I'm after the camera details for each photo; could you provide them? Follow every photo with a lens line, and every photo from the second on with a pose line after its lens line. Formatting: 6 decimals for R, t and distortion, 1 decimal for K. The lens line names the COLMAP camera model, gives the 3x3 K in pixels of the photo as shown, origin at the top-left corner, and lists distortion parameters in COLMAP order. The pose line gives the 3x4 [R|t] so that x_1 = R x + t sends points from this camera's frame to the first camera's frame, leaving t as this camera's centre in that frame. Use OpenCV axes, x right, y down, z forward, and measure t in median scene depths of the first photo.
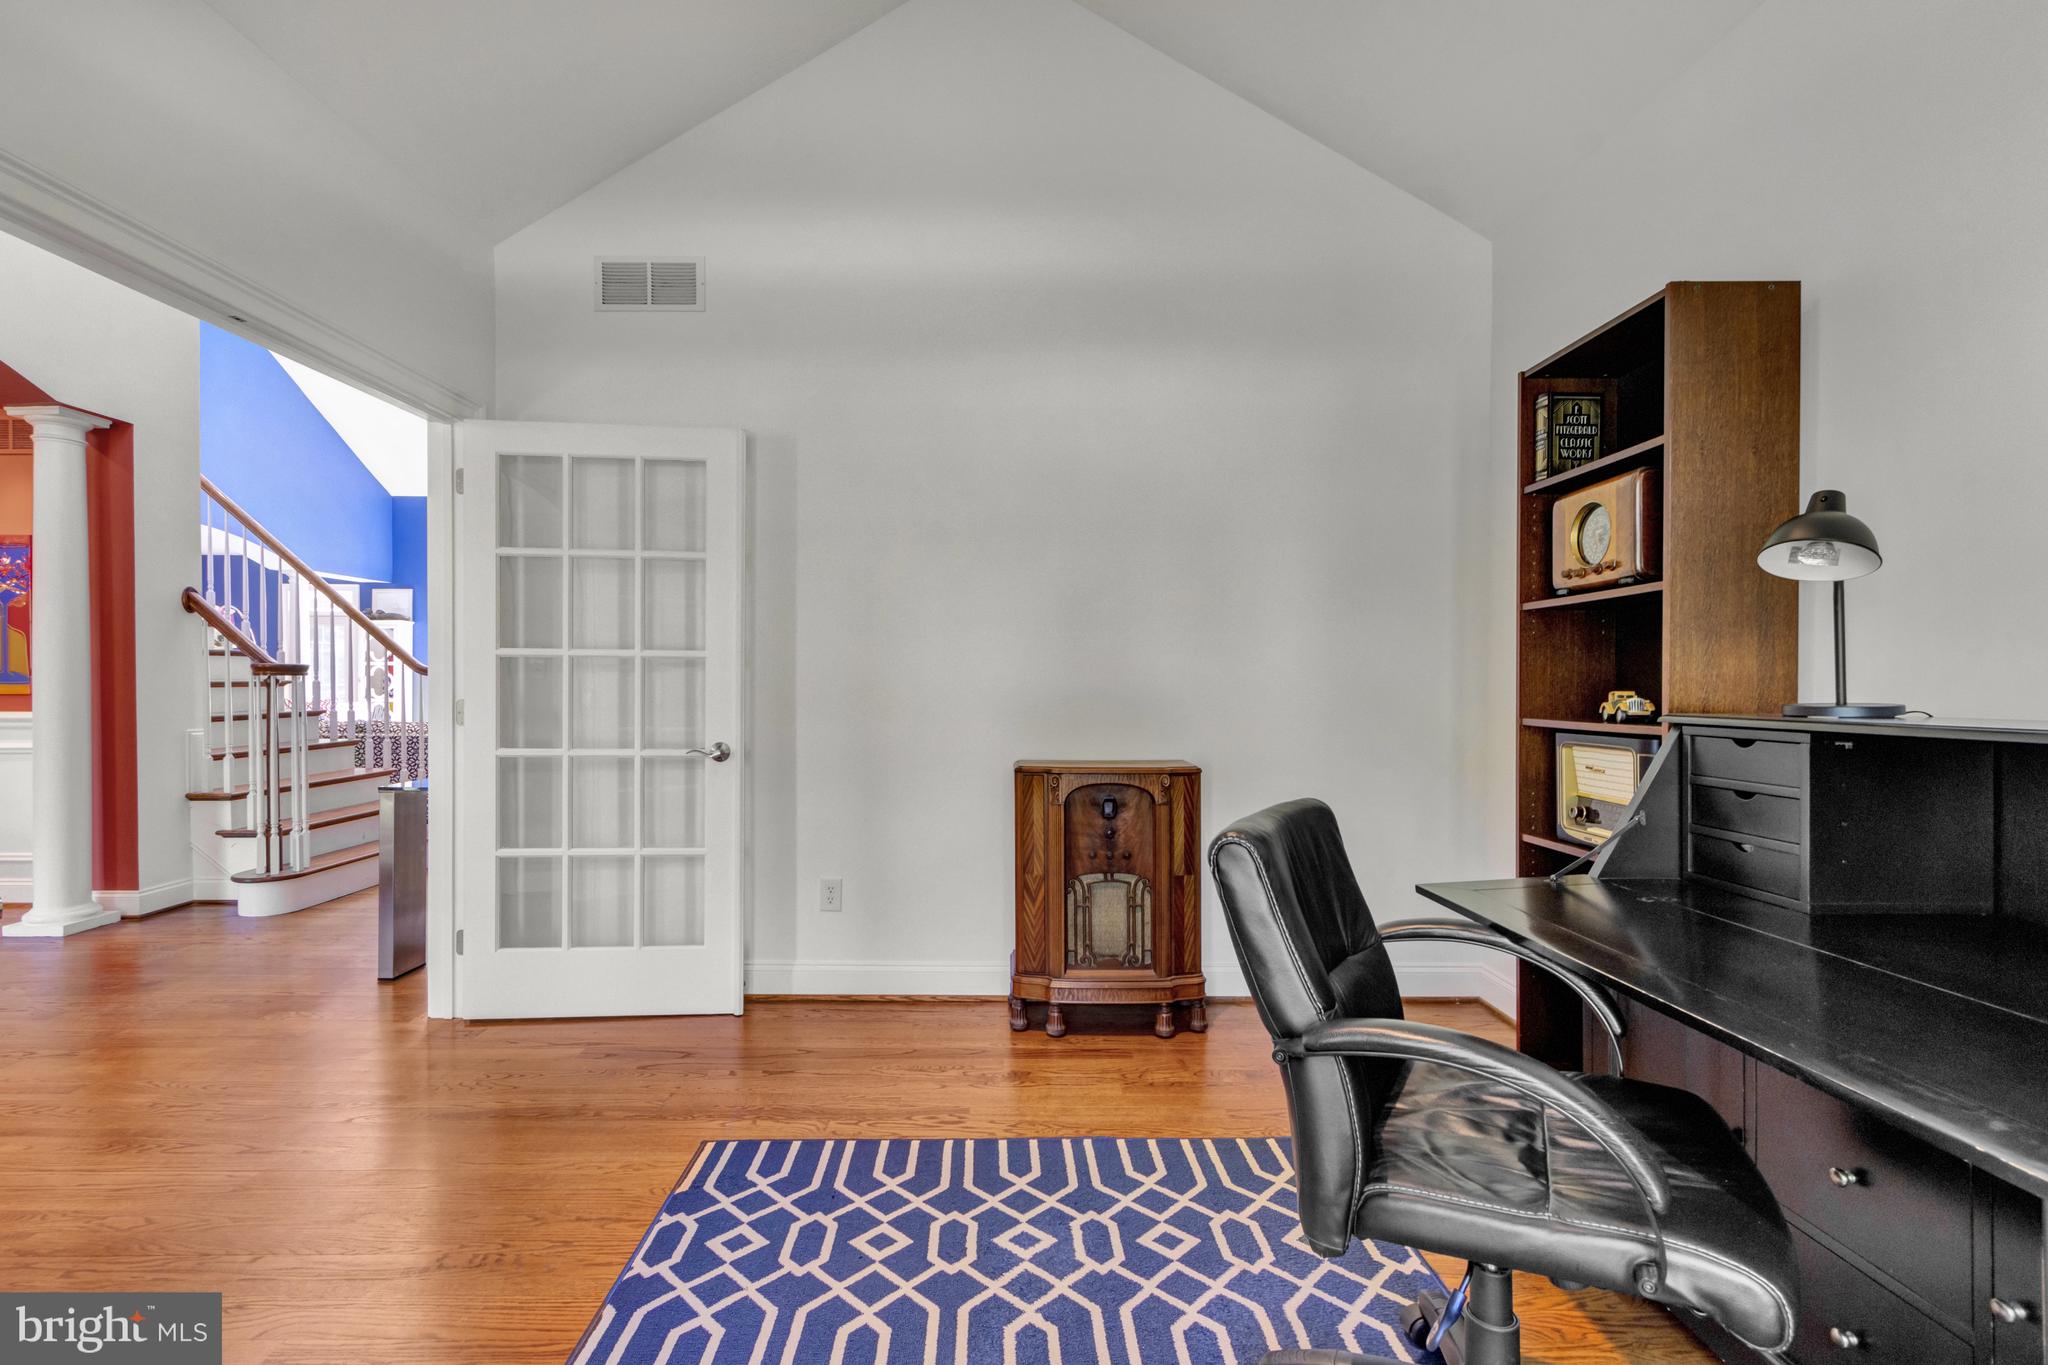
lens RADIAL K [[955.2, 0, 1012.2], [0, 955.2, 678.7], [0, 0, 1]] dist [0.000737, -0.000110]
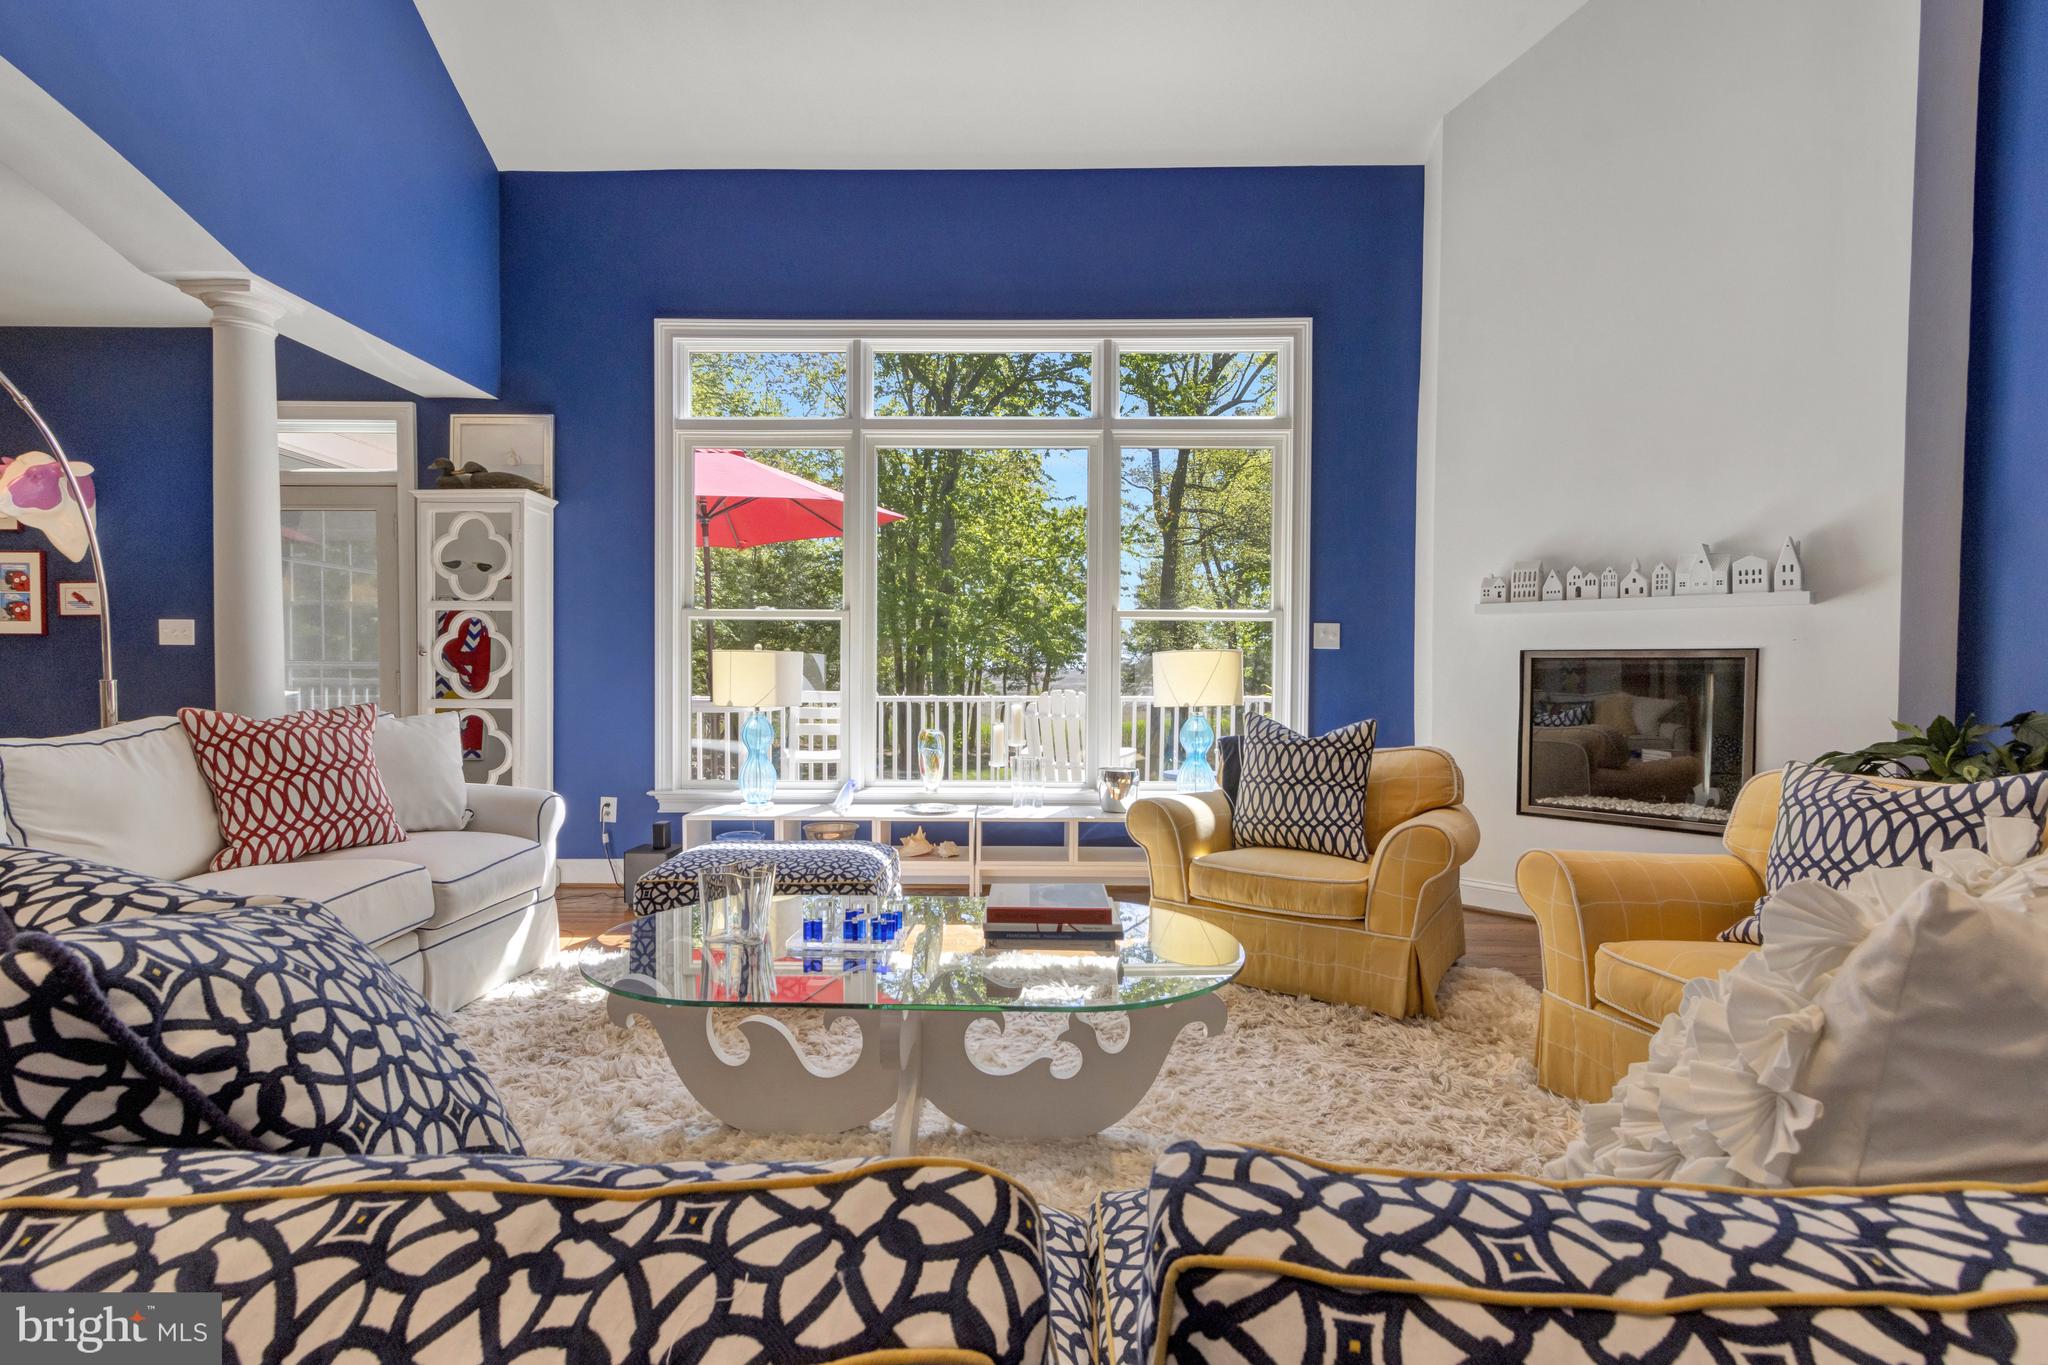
lens RADIAL K [[952.0, 0, 986.3], [0, 952.0, 692.3], [0, 0, 1]] dist [0.005045, 0.000159]
pose [[0.999782, 0.008262, -0.019151, -0.445263], [-0.007779, 0.999653, 0.025151, 0.007140], [0.019352, -0.024996, 0.999500, 0.616342]]
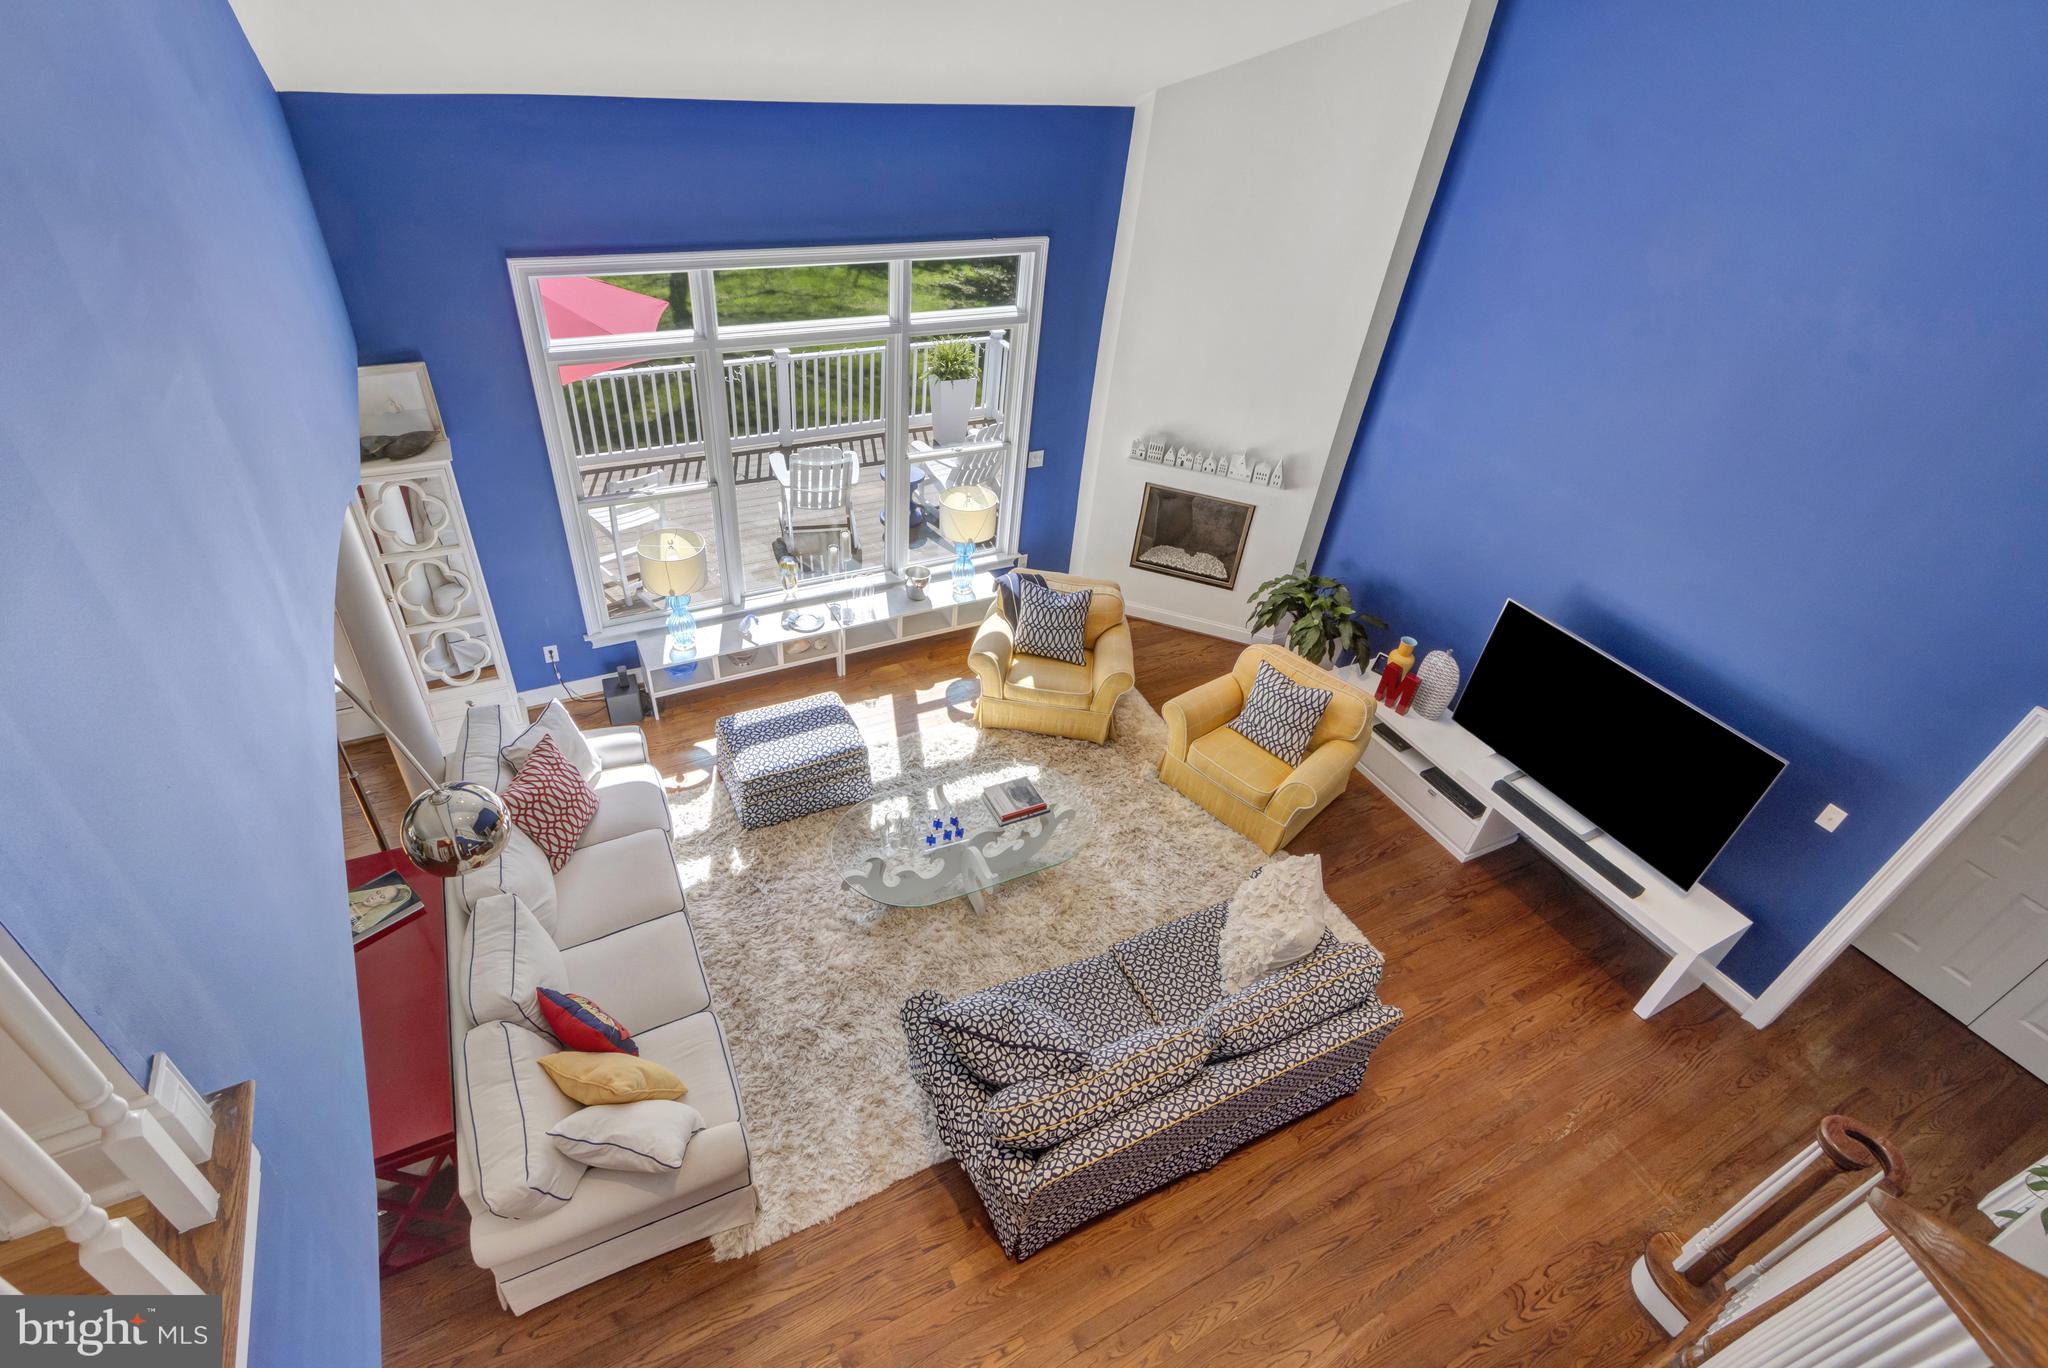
lens RADIAL K [[929.5, 0, 985.8], [0, 929.5, 673.8], [0, 0, 1]] dist [0.001440, 0.000119]
pose [[0.896938, -0.202635, 0.392989, -0.596560], [-0.075449, 0.805625, 0.587602, -0.238496], [-0.435671, -0.556694, 0.707307, 0.539215]]
